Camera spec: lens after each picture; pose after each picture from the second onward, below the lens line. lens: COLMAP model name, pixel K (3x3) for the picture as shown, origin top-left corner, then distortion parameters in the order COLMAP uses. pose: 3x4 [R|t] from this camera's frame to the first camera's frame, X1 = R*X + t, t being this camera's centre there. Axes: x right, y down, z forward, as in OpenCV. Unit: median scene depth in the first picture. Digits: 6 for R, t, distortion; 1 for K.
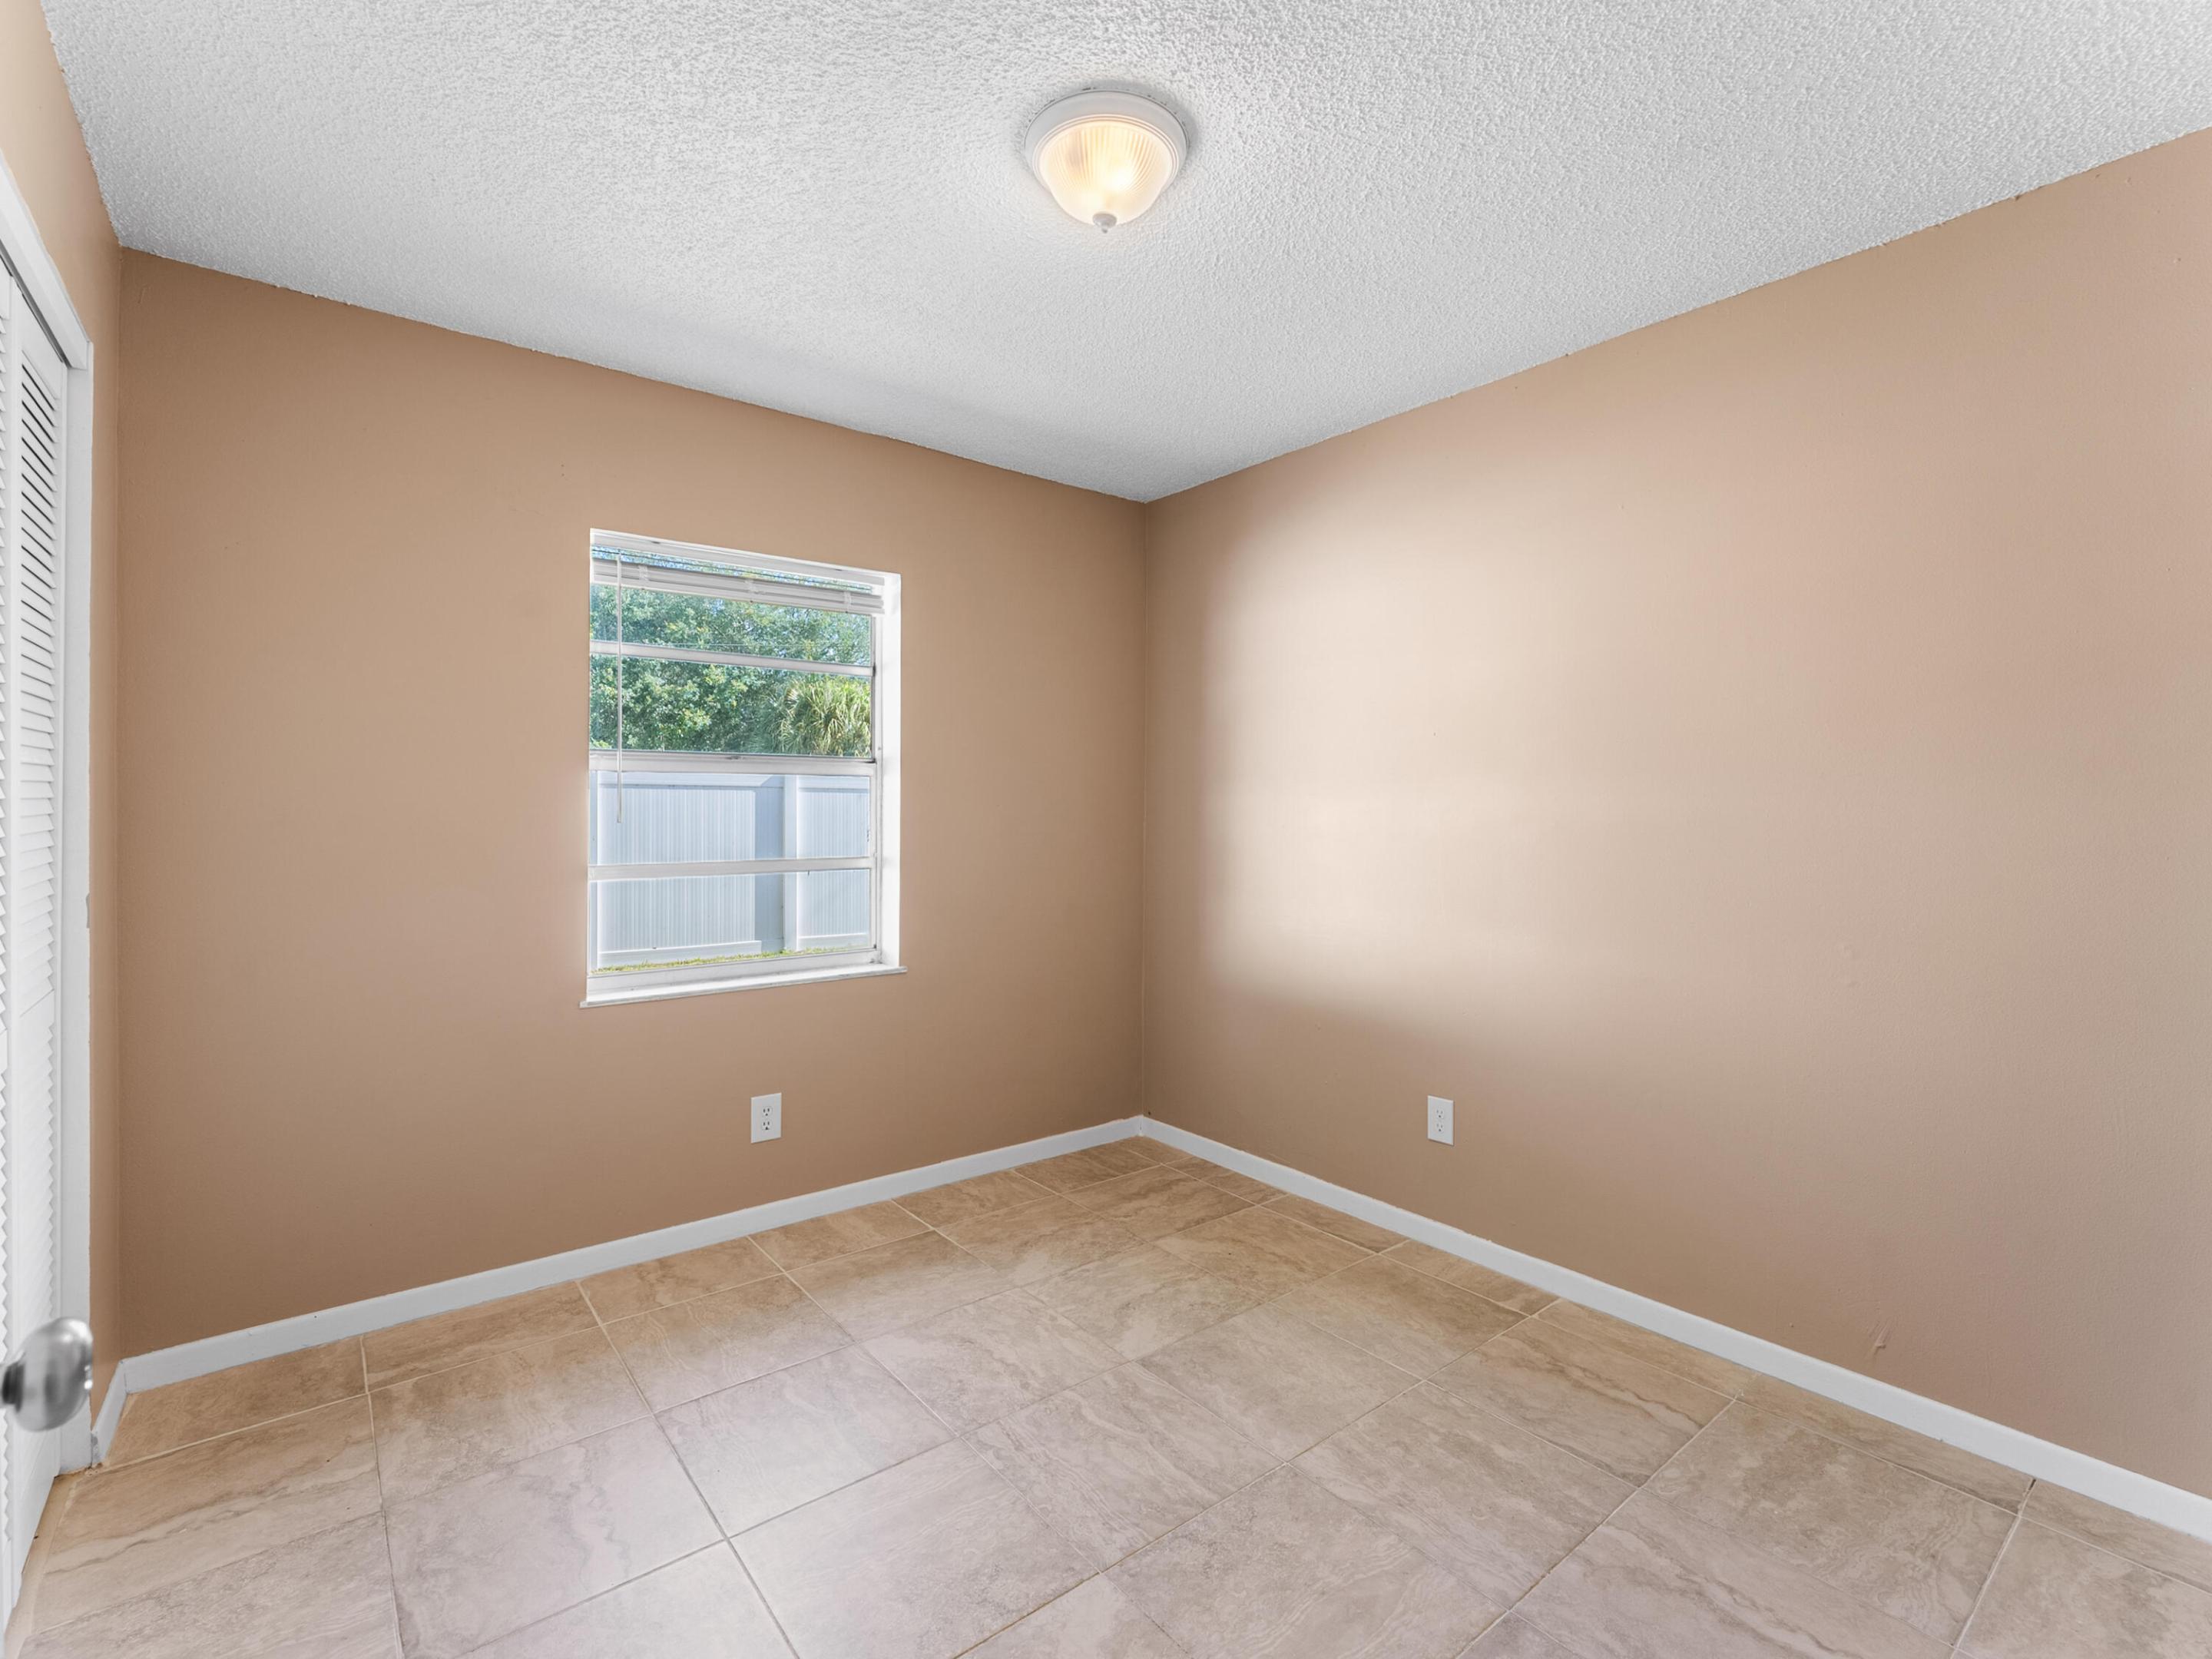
lens RADIAL K [[1010.0, 0, 1153.1], [0, 1010.0, 804.8], [0, 0, 1]] dist [-0.000127, -0.001190]
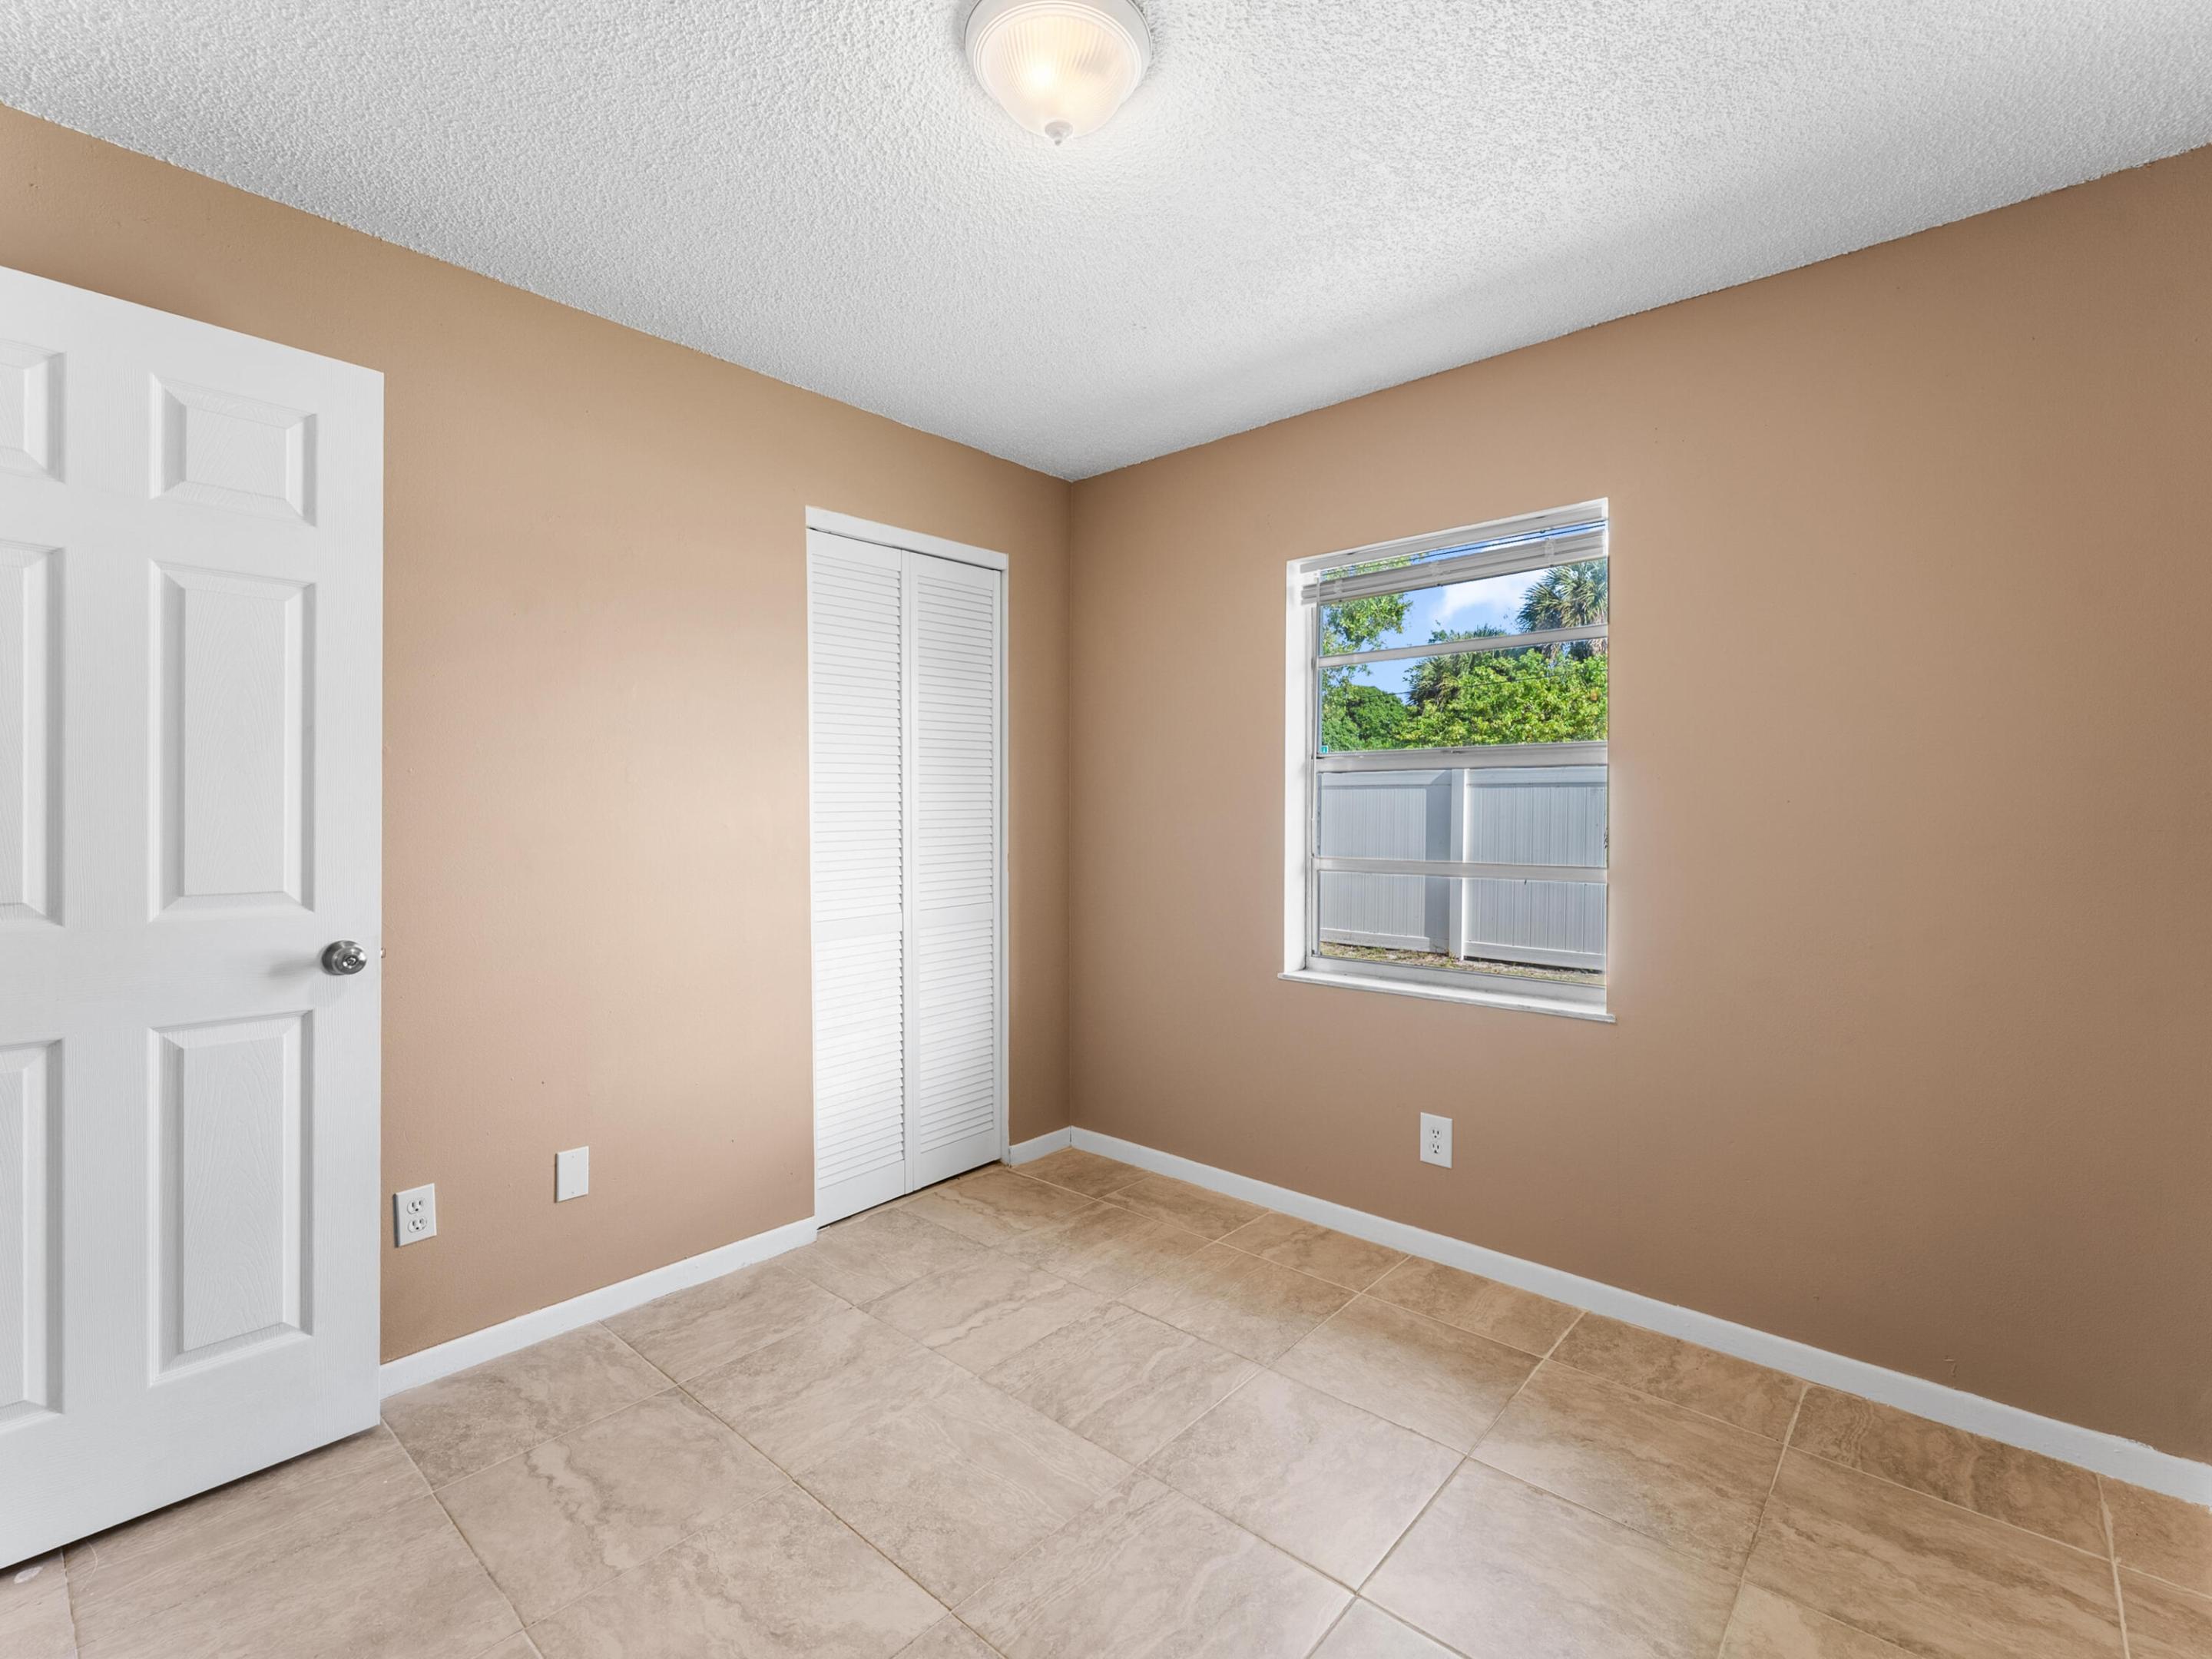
lens RADIAL K [[1010.0, 0, 1052.0], [0, 1010.0, 789.7], [0, 0, 1]] dist [-0.000127, -0.001190]
pose [[0.124986, -0.017652, -0.992001, 0.524640], [0.002295, 0.999844, -0.017503, 0.003588], [0.992156, -0.000089, 0.125007, 0.560992]]
